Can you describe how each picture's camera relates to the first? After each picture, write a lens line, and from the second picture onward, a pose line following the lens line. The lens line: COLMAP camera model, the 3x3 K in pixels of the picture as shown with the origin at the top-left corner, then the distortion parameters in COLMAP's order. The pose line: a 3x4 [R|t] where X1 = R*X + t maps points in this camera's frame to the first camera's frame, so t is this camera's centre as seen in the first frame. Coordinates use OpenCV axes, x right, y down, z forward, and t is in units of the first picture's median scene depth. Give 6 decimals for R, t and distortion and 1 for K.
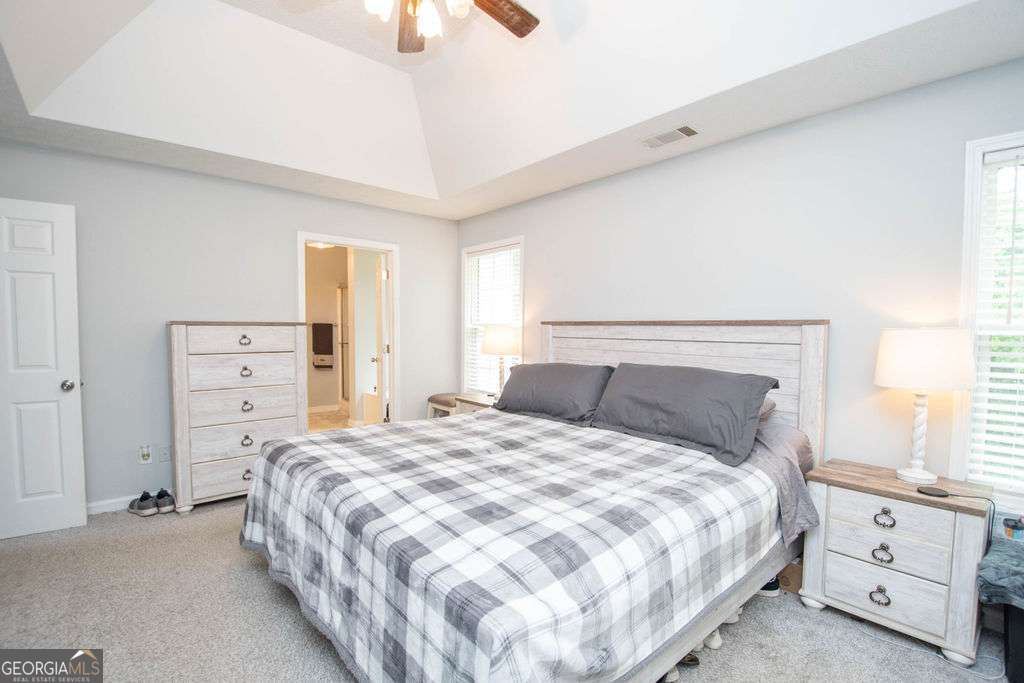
lens RADIAL K [[453.2, 0, 521.0], [0, 453.2, 344.8], [0, 0, 1]] dist [0.004025, -0.009397]
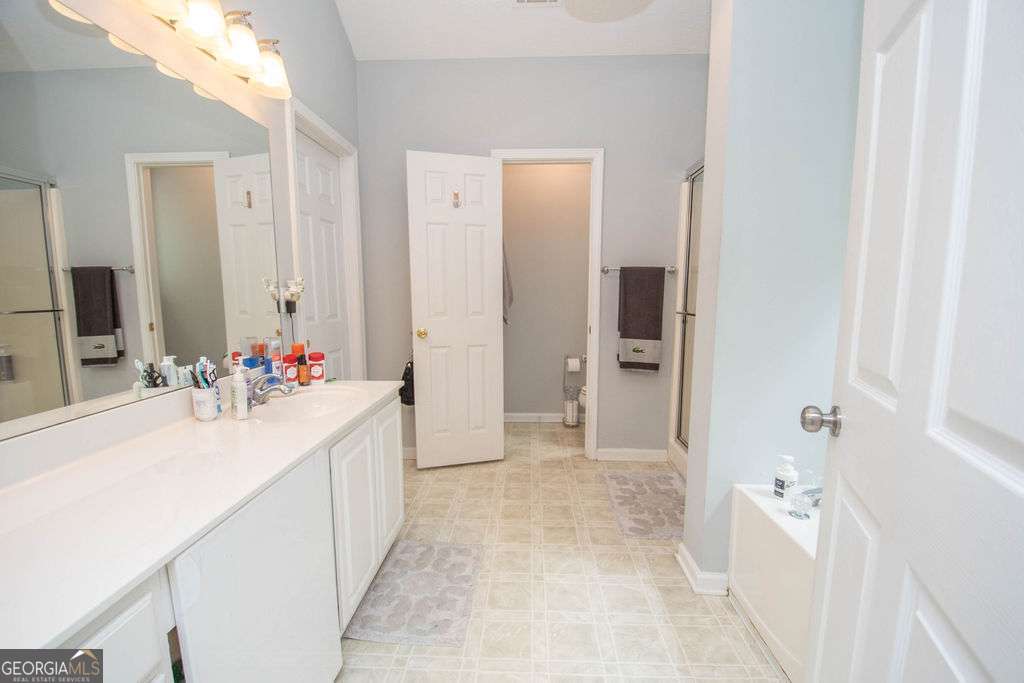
lens RADIAL K [[453.2, 0, 509.8], [0, 453.2, 345.4], [0, 0, 1]] dist [0.004025, -0.009397]
pose [[0.723342, 0.090104, -0.684586, -0.218610], [-0.023702, 0.994105, 0.105798, -0.015790], [0.690083, -0.060302, 0.721213, 0.578349]]
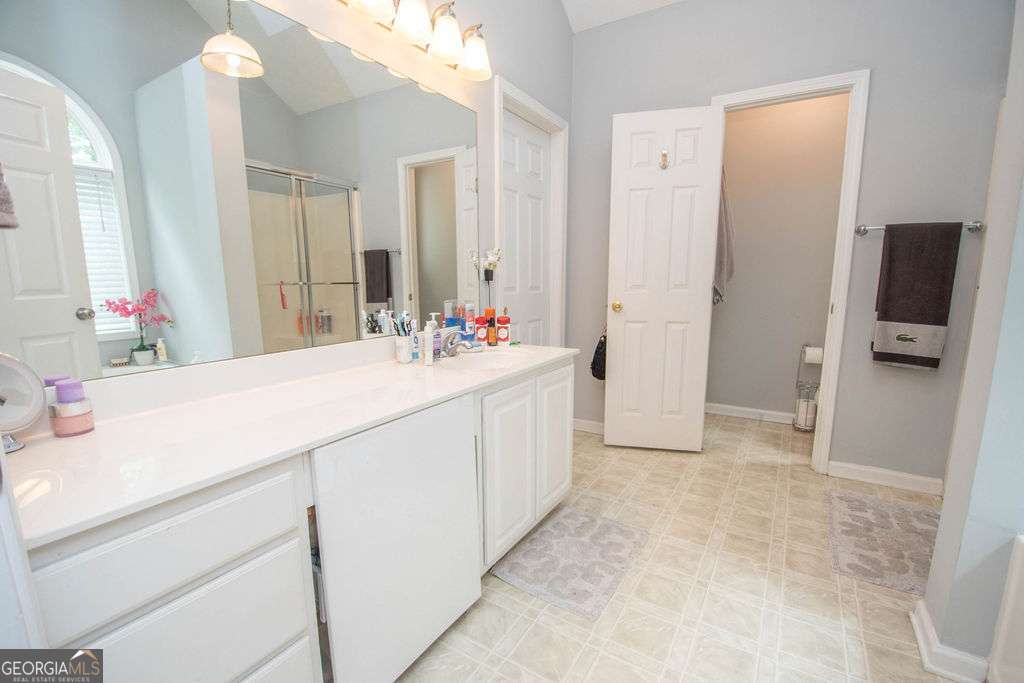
lens RADIAL K [[453.2, 0, 504.5], [0, 453.2, 347.9], [0, 0, 1]] dist [0.004025, -0.009397]
pose [[0.286165, 0.156005, -0.945395, -0.205317], [-0.024458, 0.987525, 0.155553, -0.003786], [0.957868, -0.021392, 0.286410, 0.615378]]
